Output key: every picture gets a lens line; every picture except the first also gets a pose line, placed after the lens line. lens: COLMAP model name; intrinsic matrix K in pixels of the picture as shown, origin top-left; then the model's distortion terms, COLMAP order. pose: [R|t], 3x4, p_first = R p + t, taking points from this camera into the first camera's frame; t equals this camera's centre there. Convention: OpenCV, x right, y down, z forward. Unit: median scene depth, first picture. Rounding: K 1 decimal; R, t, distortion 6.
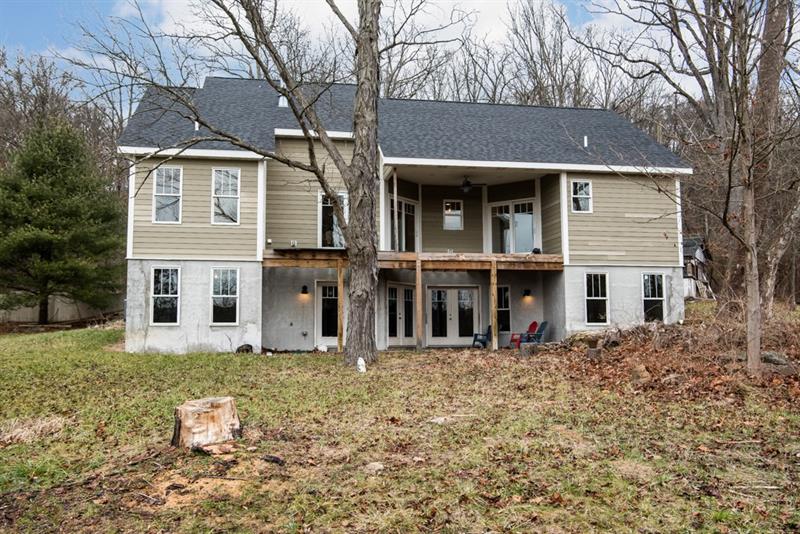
lens RADIAL K [[765.8, 0, 401.5], [0, 765.8, 265.2], [0, 0, 1]] dist [0.013167, 0.000000]
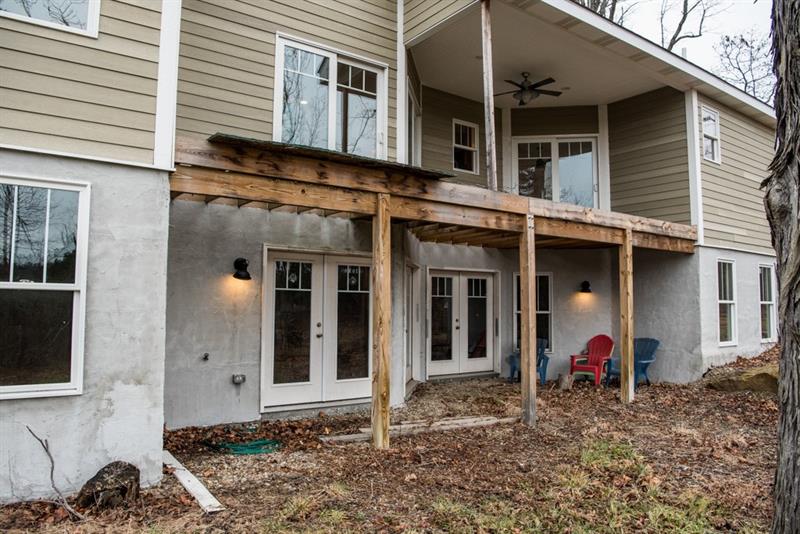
lens RADIAL K [[582.7, 0, 397.2], [0, 582.7, 271.4], [0, 0, 1]] dist [-0.046792, -0.000288]
pose [[0.908023, 0.038871, 0.417114, -0.181357], [-0.054420, 0.998194, 0.025445, 0.021676], [-0.415371, -0.045804, 0.908498, 0.706779]]
